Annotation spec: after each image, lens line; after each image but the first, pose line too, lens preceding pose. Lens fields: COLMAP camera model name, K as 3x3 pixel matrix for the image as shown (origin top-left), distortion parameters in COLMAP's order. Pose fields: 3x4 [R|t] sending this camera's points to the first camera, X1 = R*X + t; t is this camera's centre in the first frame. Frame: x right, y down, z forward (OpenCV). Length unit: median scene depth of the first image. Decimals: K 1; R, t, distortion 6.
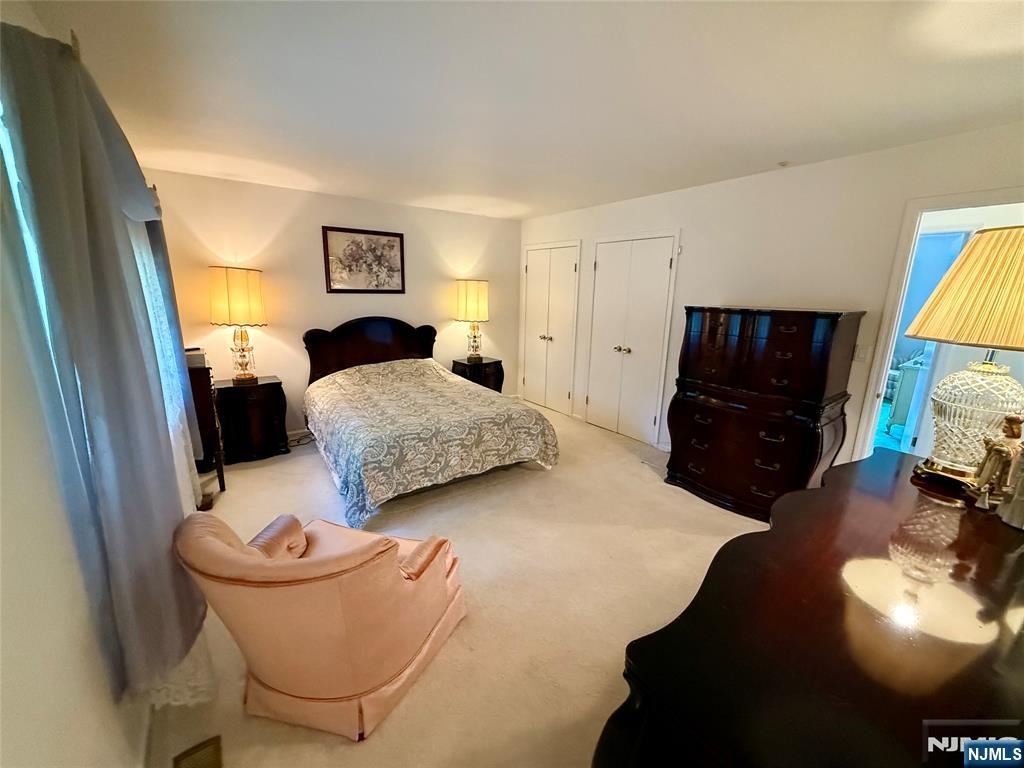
lens RADIAL K [[405.9, 0, 508.2], [0, 405.9, 380.9], [0, 0, 1]] dist [-0.003465, 0.000810]
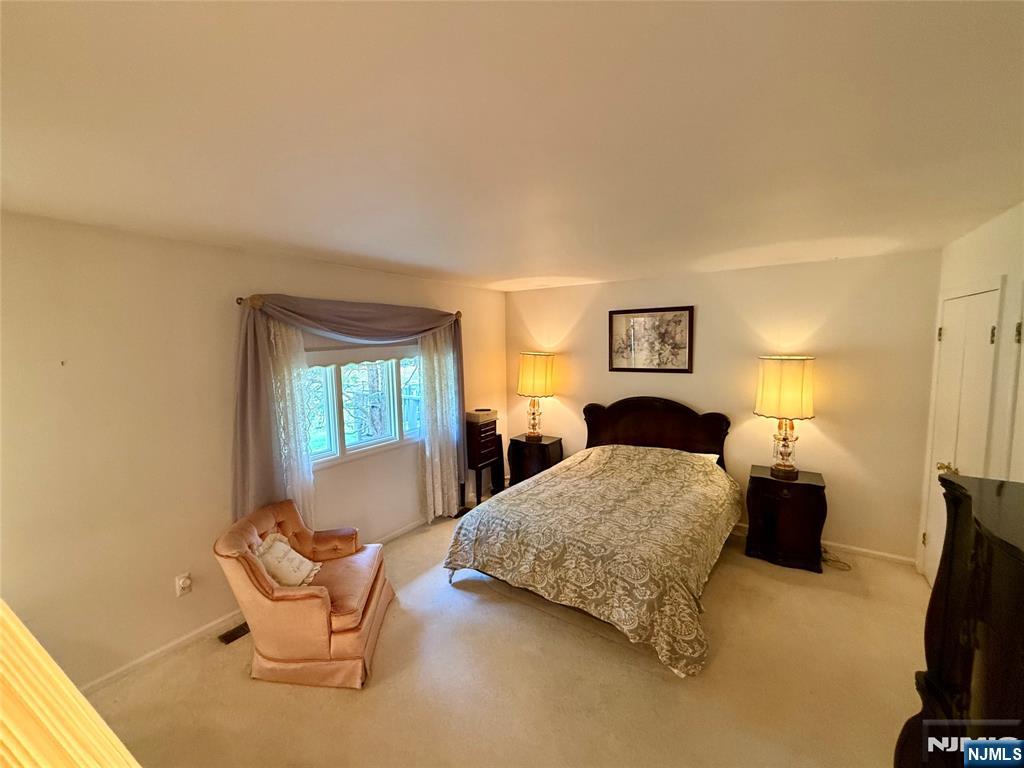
lens RADIAL K [[405.9, 0, 510.1], [0, 405.9, 381.6], [0, 0, 1]] dist [-0.003465, 0.000810]
pose [[0.341418, 0.067607, -0.937477, 0.446800], [-0.184224, 0.982877, 0.003789, -0.140003], [0.921681, 0.171412, 0.348027, 0.377988]]
